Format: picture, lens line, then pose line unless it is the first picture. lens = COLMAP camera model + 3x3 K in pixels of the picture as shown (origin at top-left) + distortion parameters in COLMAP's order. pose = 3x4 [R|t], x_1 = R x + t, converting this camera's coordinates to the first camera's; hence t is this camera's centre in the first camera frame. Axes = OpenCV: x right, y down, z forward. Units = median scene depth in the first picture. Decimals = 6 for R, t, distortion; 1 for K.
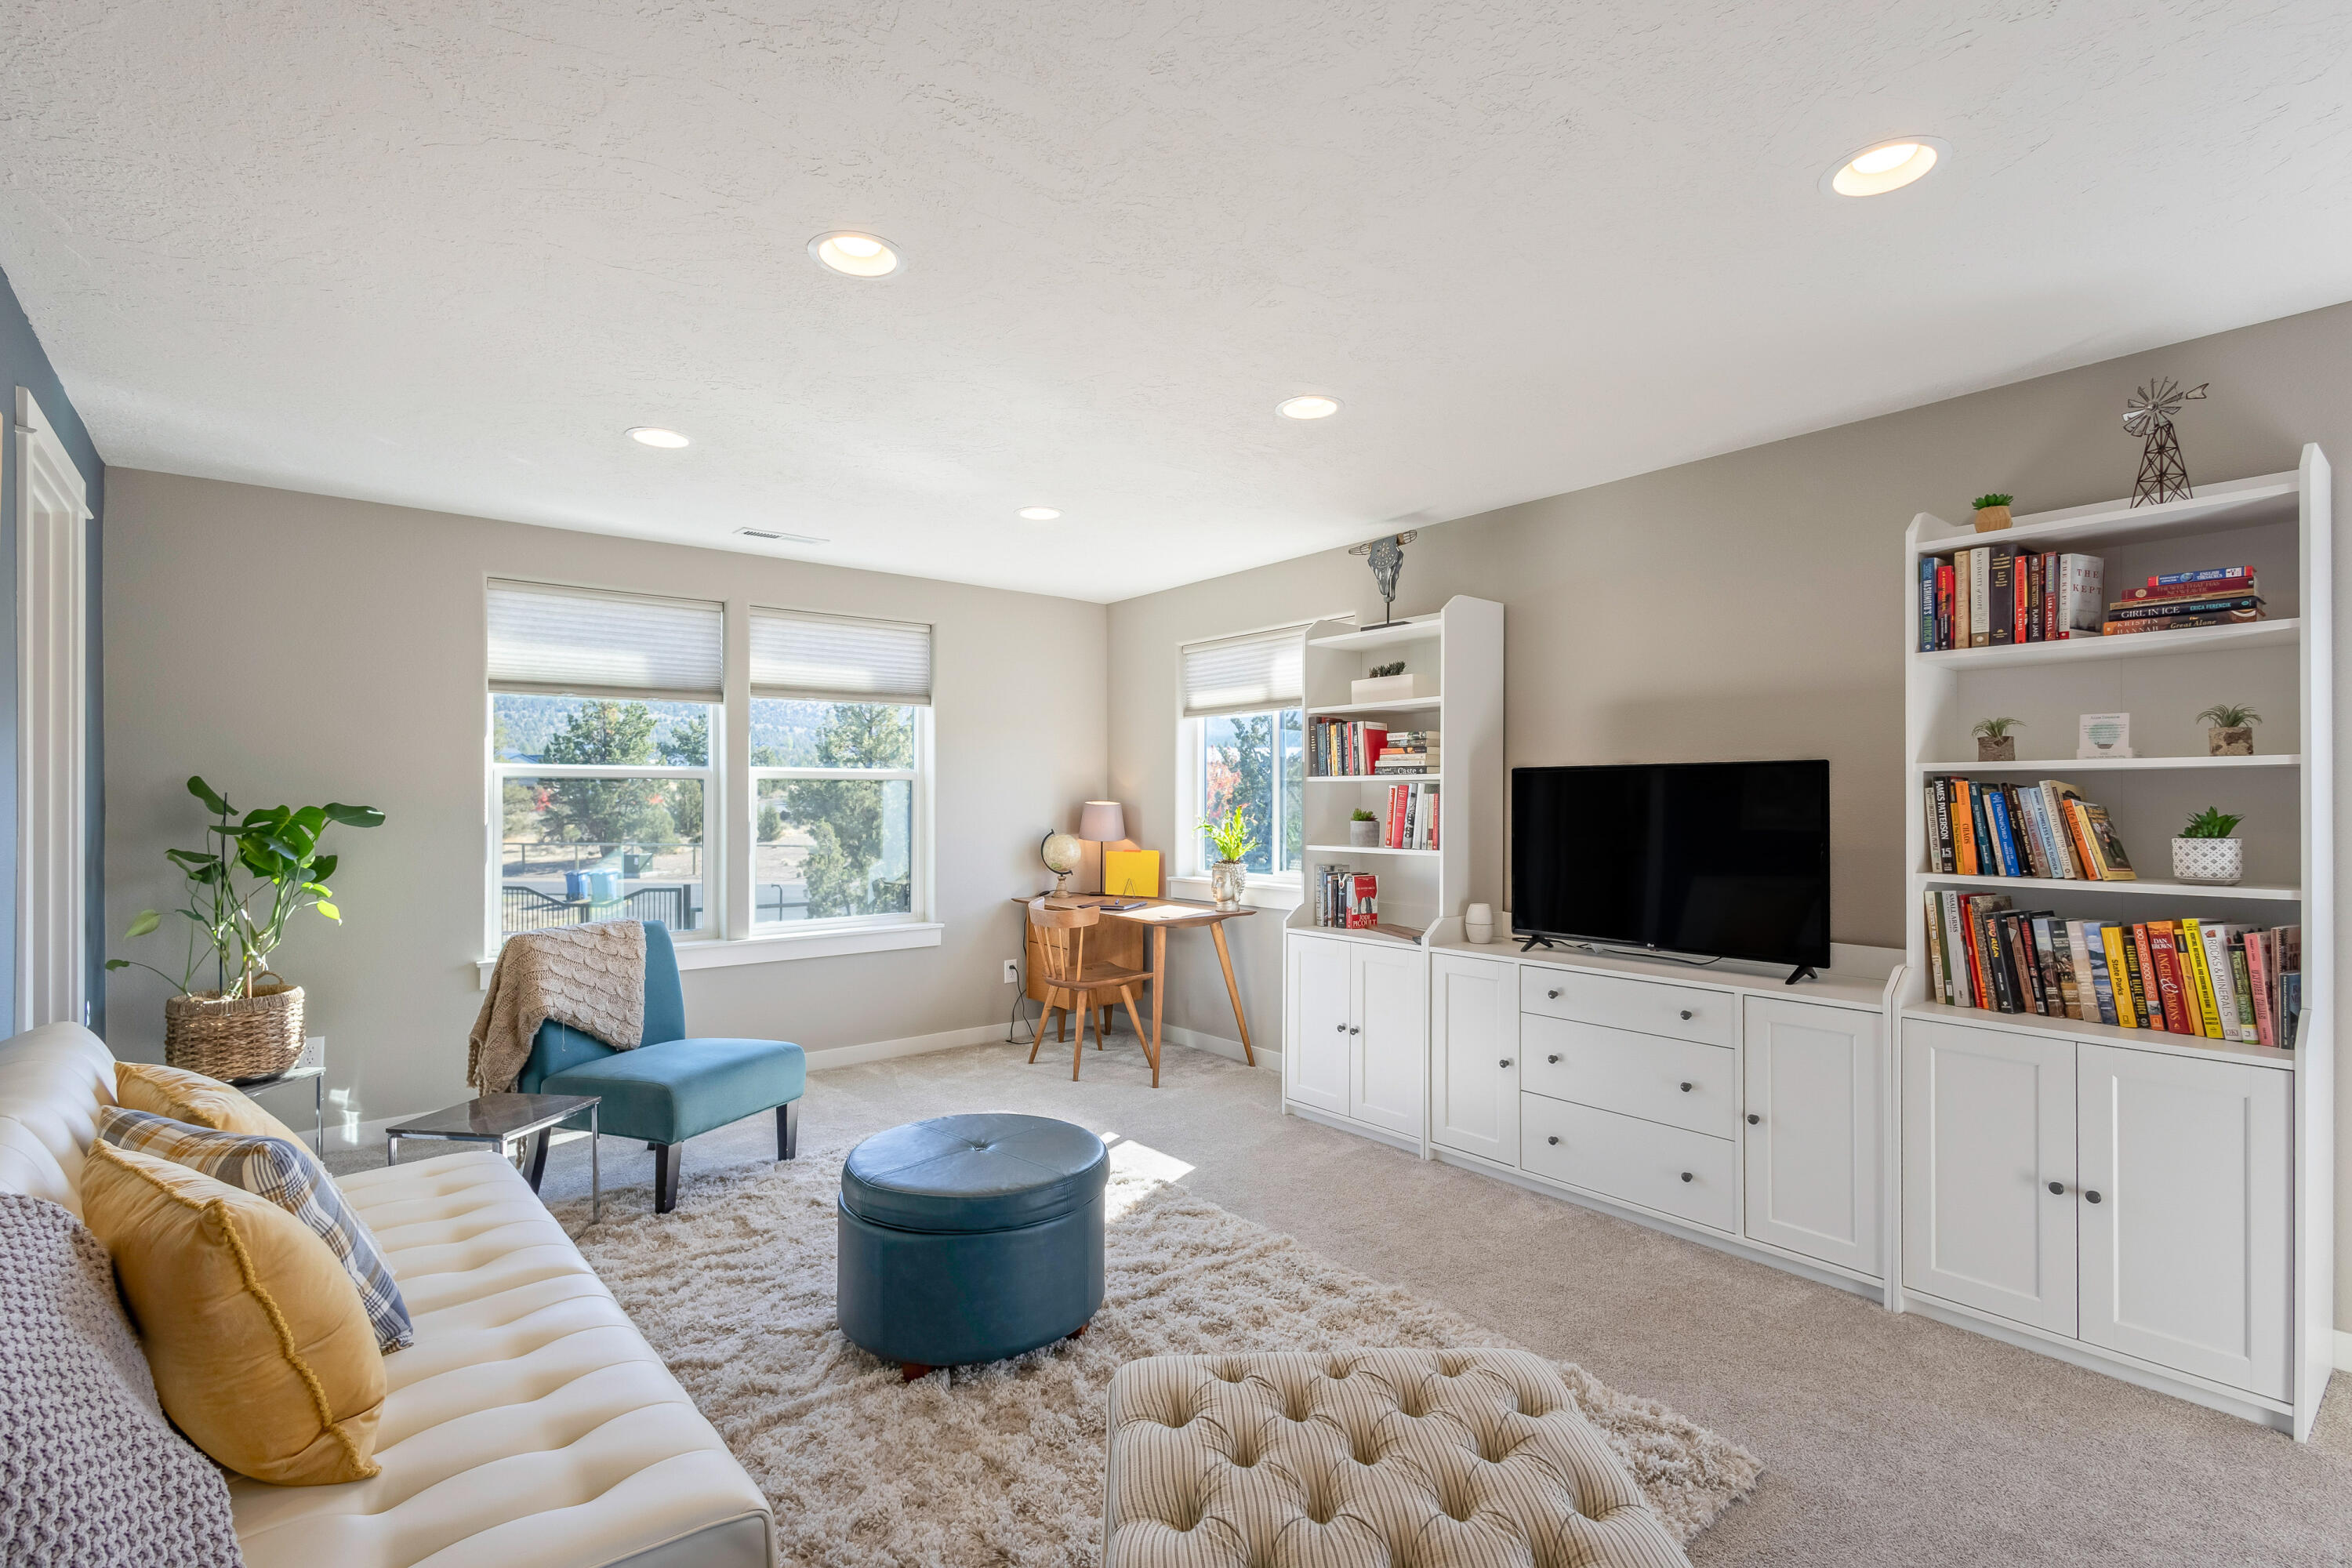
lens RADIAL K [[1081.8, 0, 1171.6], [0, 1081.8, 793.5], [0, 0, 1]] dist [-0.002190, -0.000233]
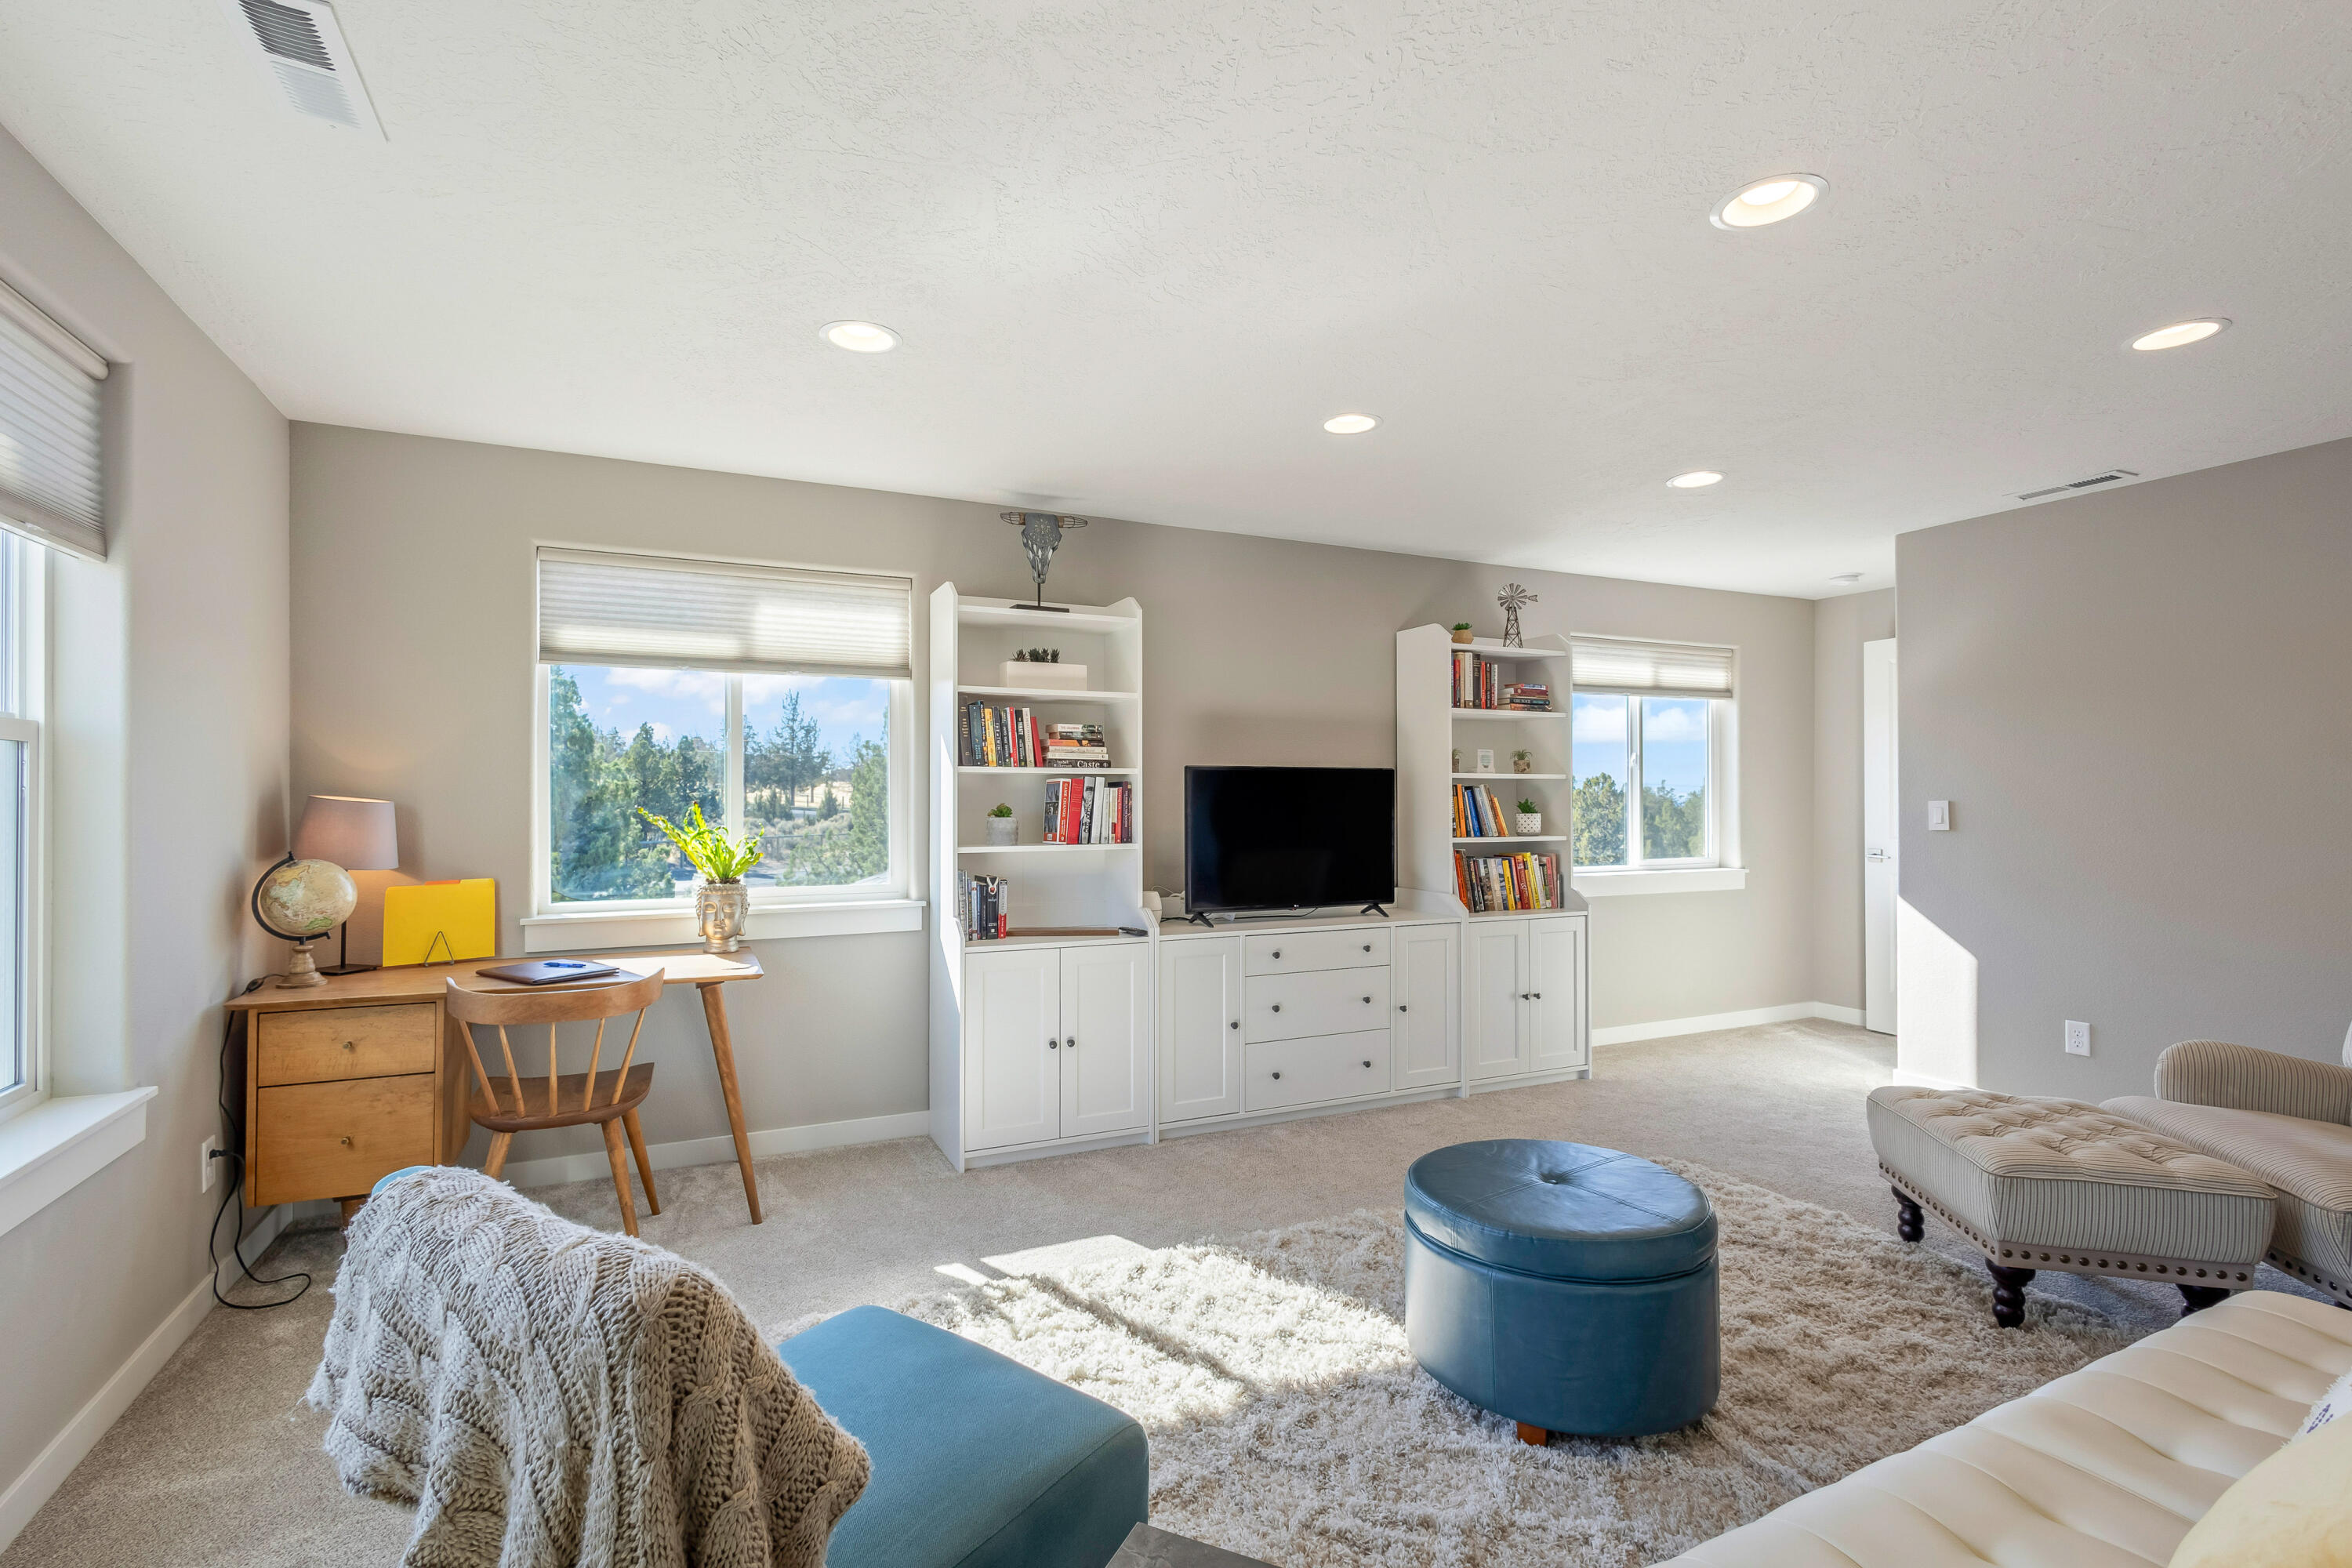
lens RADIAL K [[1081.8, 0, 1175.8], [0, 1081.8, 784.9], [0, 0, 1]] dist [-0.002190, -0.000233]
pose [[0.227655, 0.007410, 0.973714, -0.767964], [-0.008189, 0.999950, -0.005696, 0.002763], [-0.973707, -0.006677, 0.227704, 0.750031]]
